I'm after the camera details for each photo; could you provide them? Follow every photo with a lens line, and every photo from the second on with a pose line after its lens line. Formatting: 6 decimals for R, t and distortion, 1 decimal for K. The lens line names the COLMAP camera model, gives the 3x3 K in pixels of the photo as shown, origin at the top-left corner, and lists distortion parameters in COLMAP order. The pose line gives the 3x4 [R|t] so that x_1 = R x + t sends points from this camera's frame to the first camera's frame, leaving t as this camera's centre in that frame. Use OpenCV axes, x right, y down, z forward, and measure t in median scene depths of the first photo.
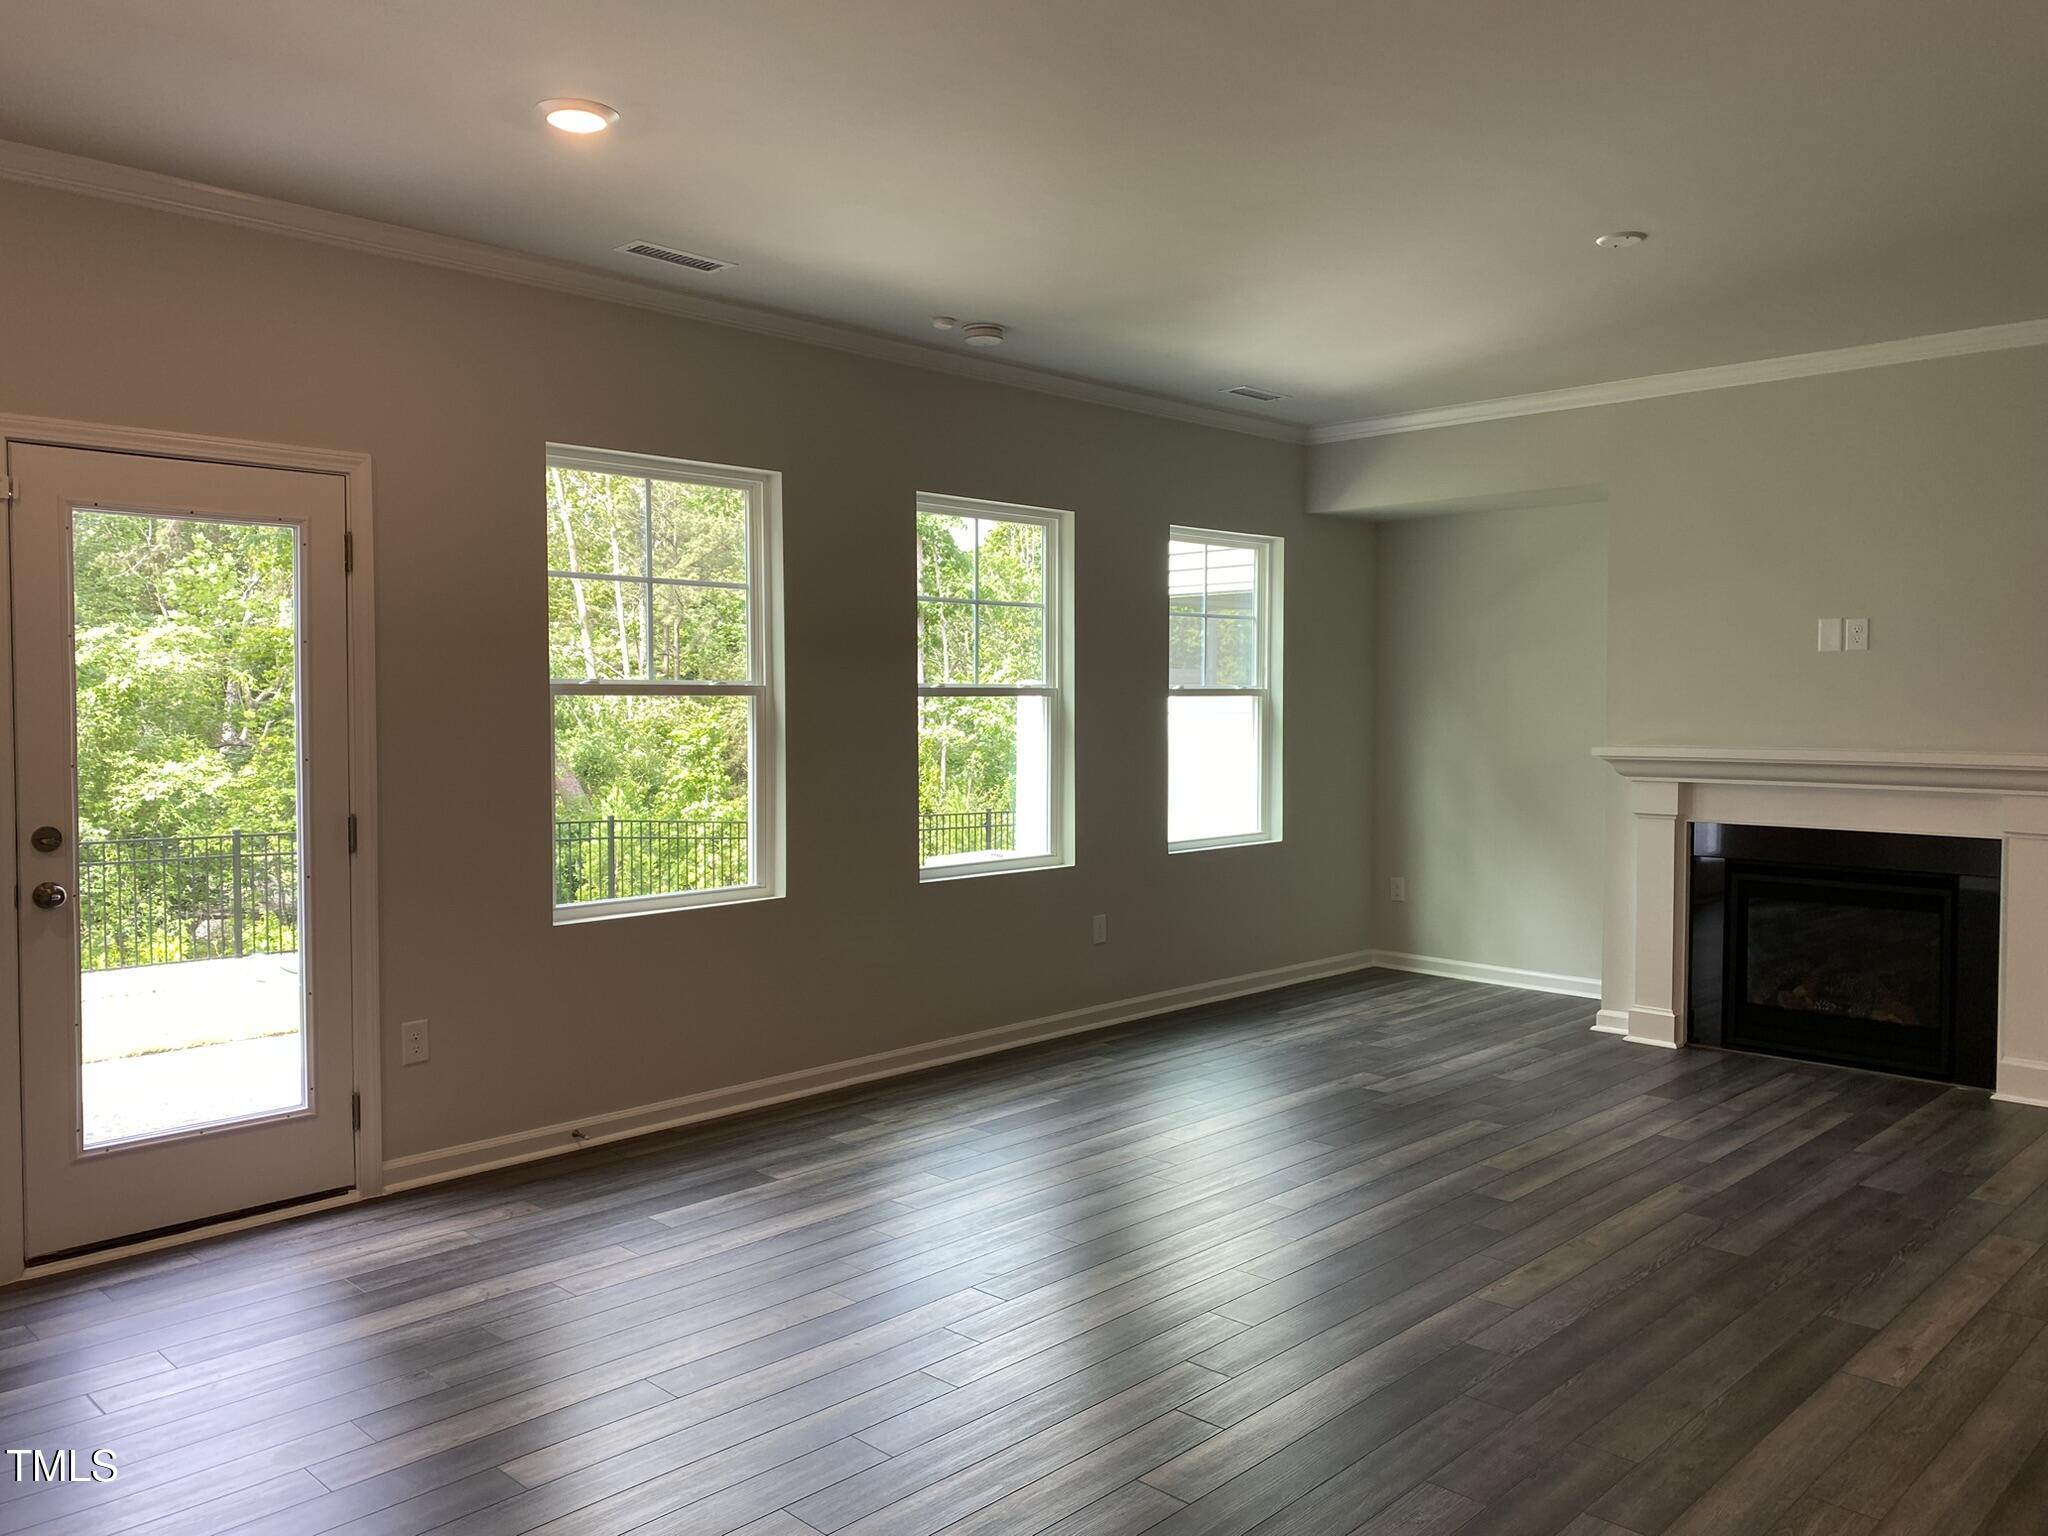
lens RADIAL K [[1504.8, 0, 1024.0], [0, 1504.8, 768.0], [0, 0, 1]] dist [0.006021, -0.005631]
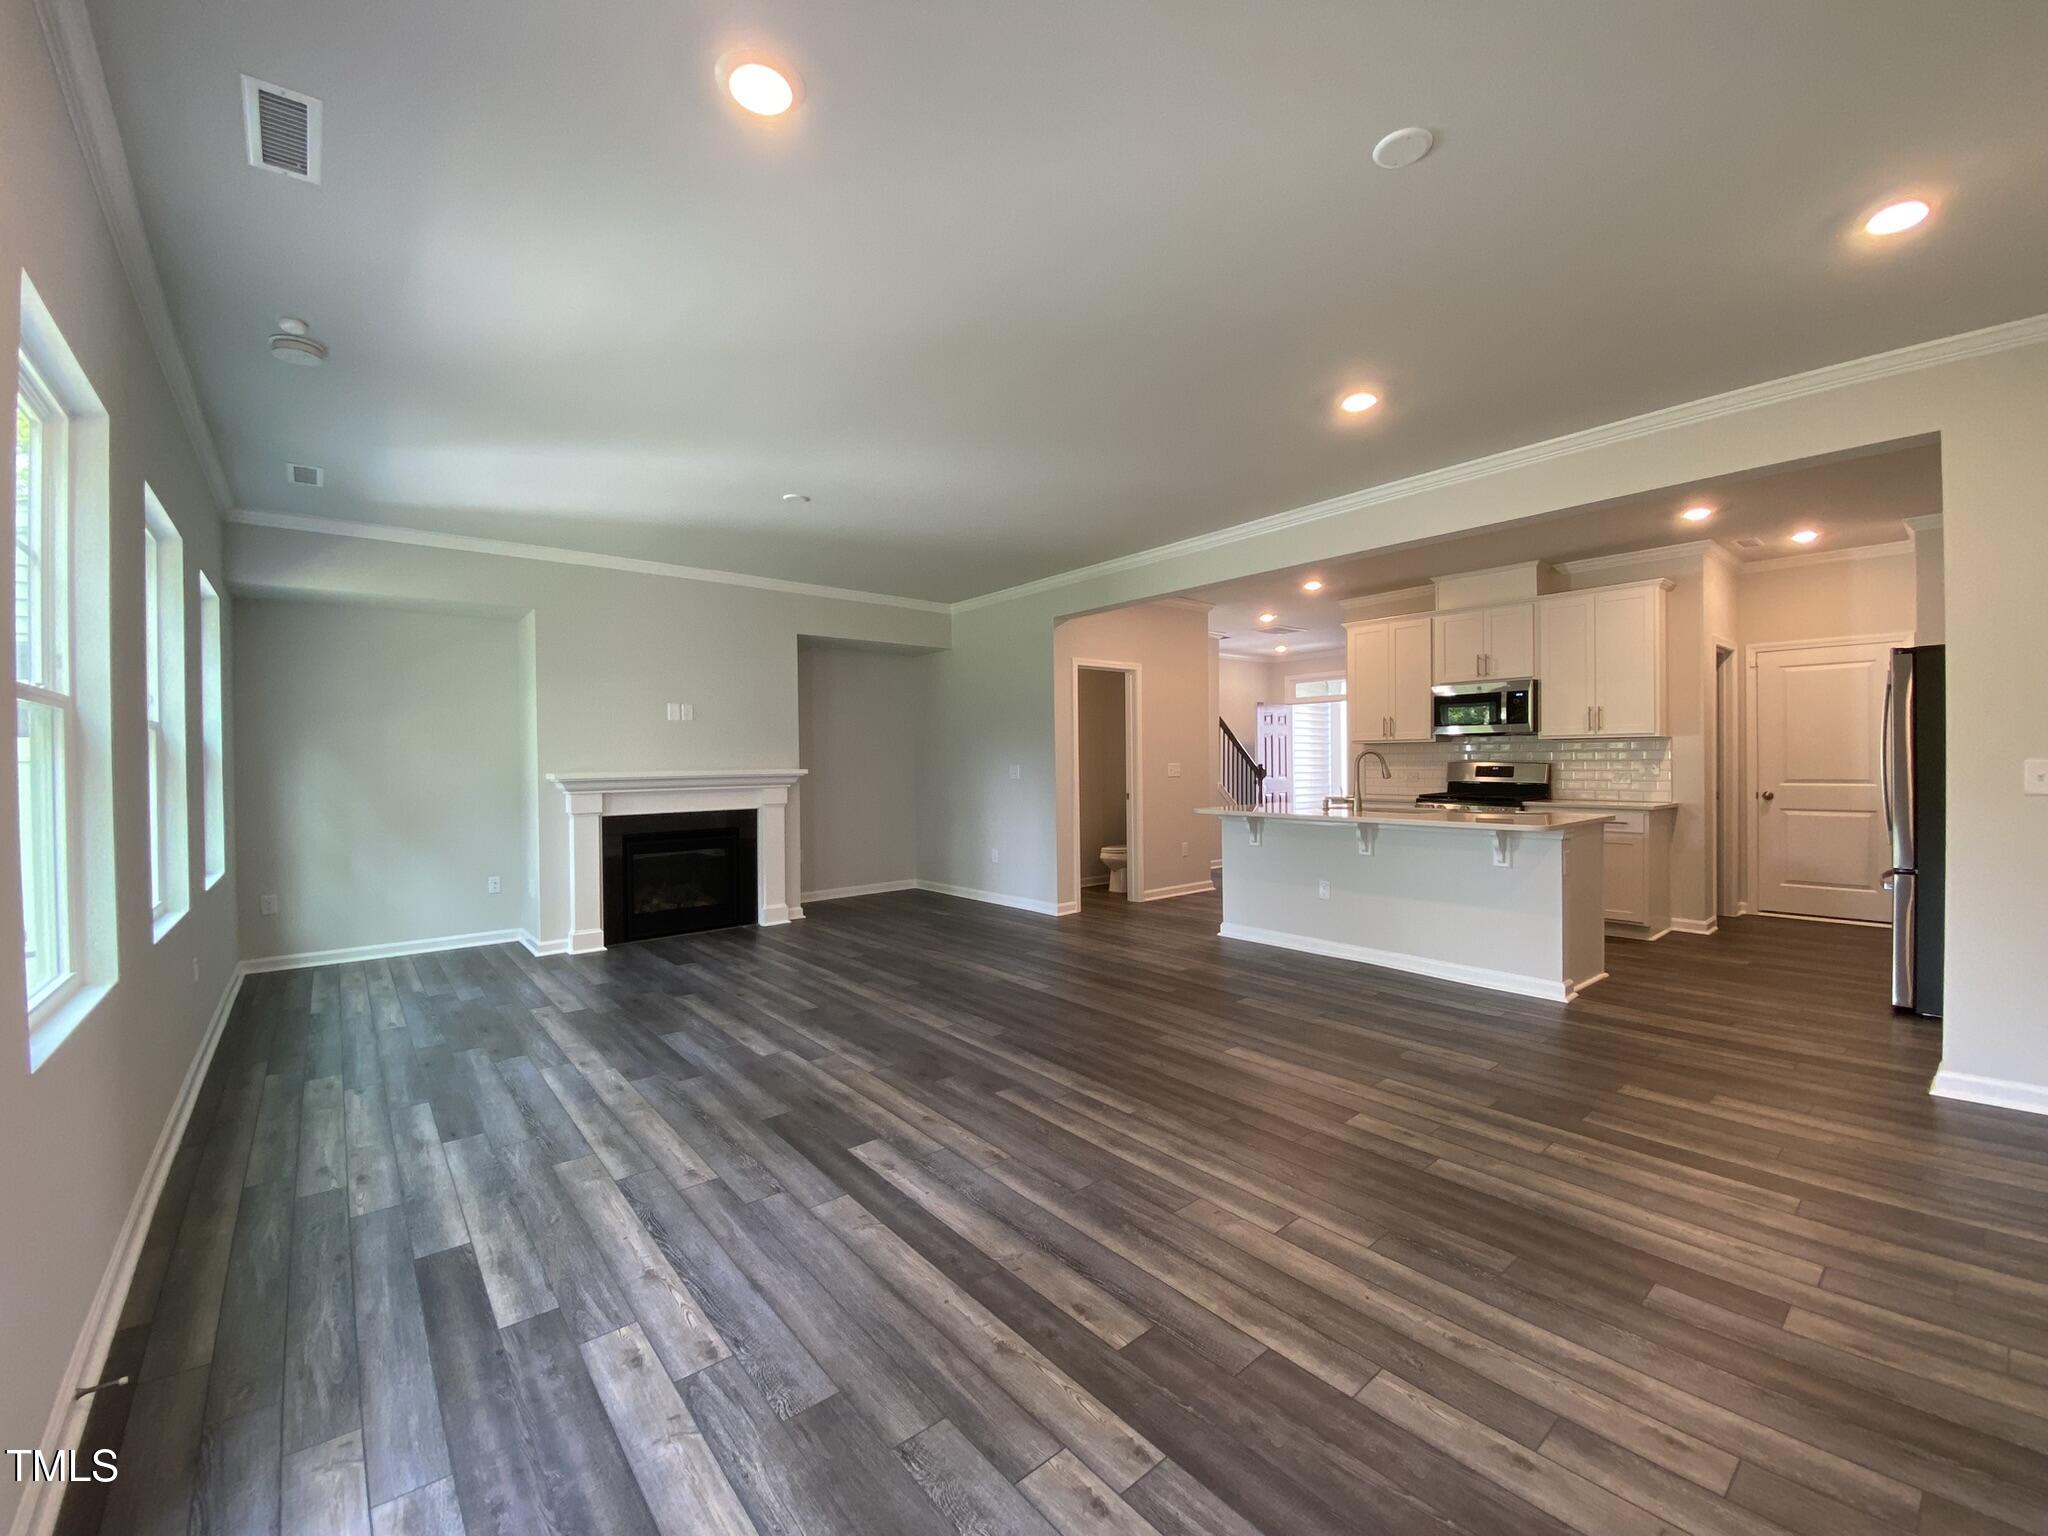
lens RADIAL K [[822.1, 0, 1024.0], [0, 822.1, 768.0], [0, 0, 1]] dist [0.000122, -0.013420]
pose [[0.074152, -0.005836, 0.997230, -0.565203], [0.048720, 0.998810, 0.002222, 0.003361], [-0.996056, 0.048421, 0.074348, 0.561046]]
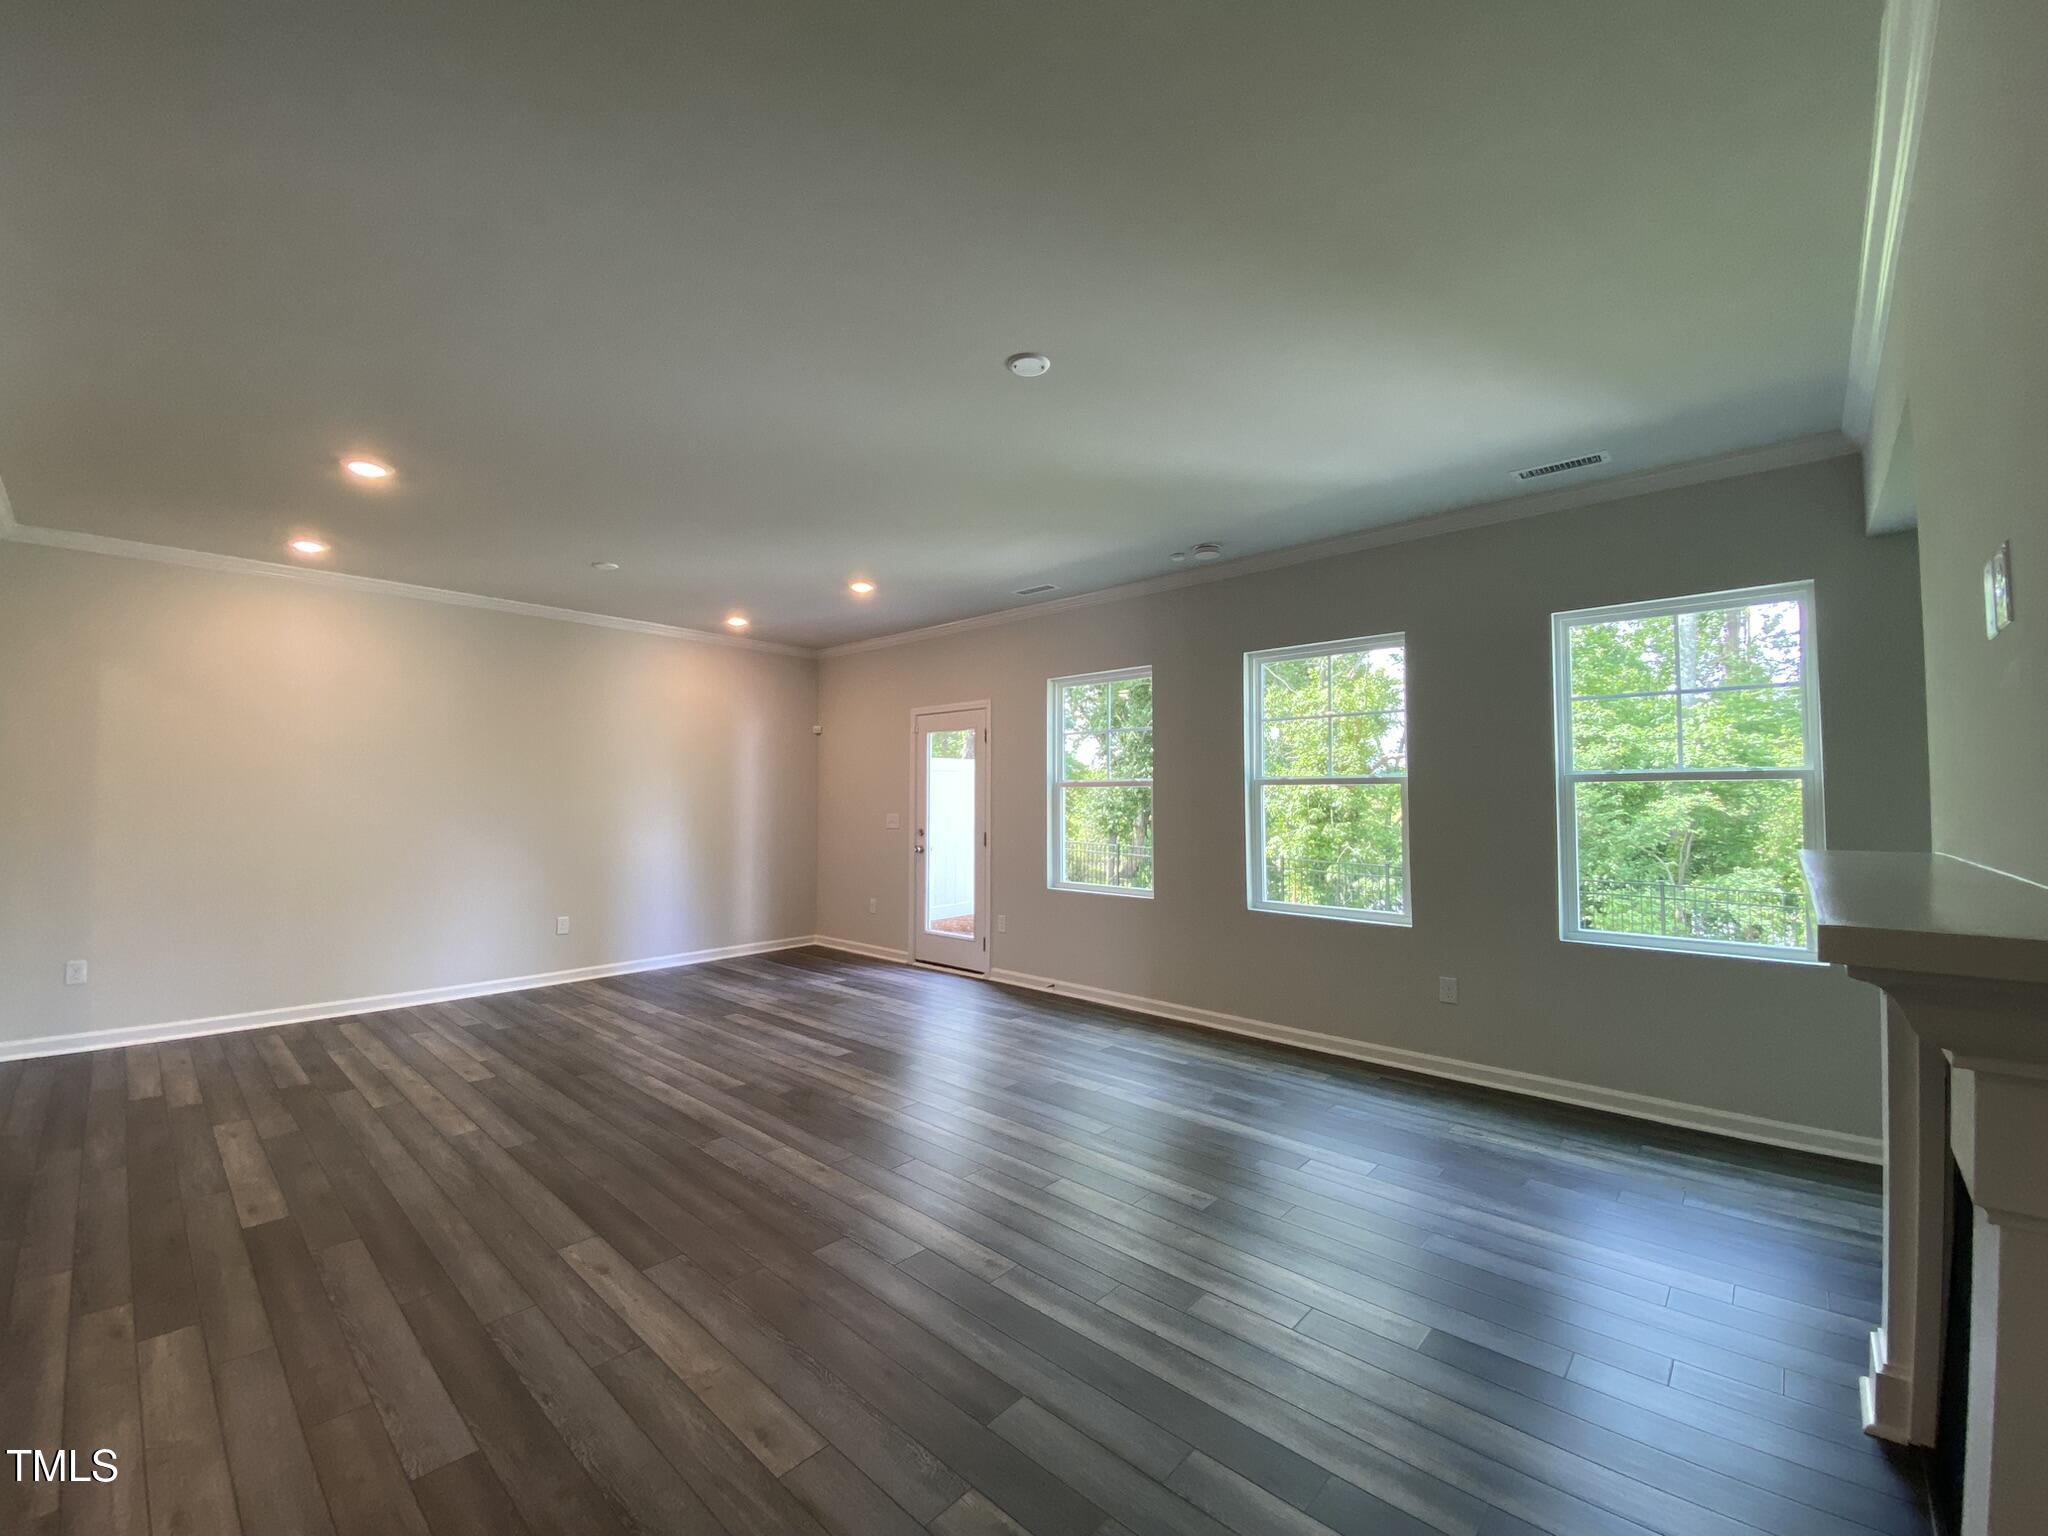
lens RADIAL K [[814.3, 0, 1024.0], [0, 814.3, 768.0], [0, 0, 1]] dist [0.011604, 0.000033]
pose [[0.063979, -0.031469, -0.997455, 0.872347], [-0.038371, 0.998686, -0.033969, -0.031502], [0.997213, 0.040446, 0.062687, 0.846821]]
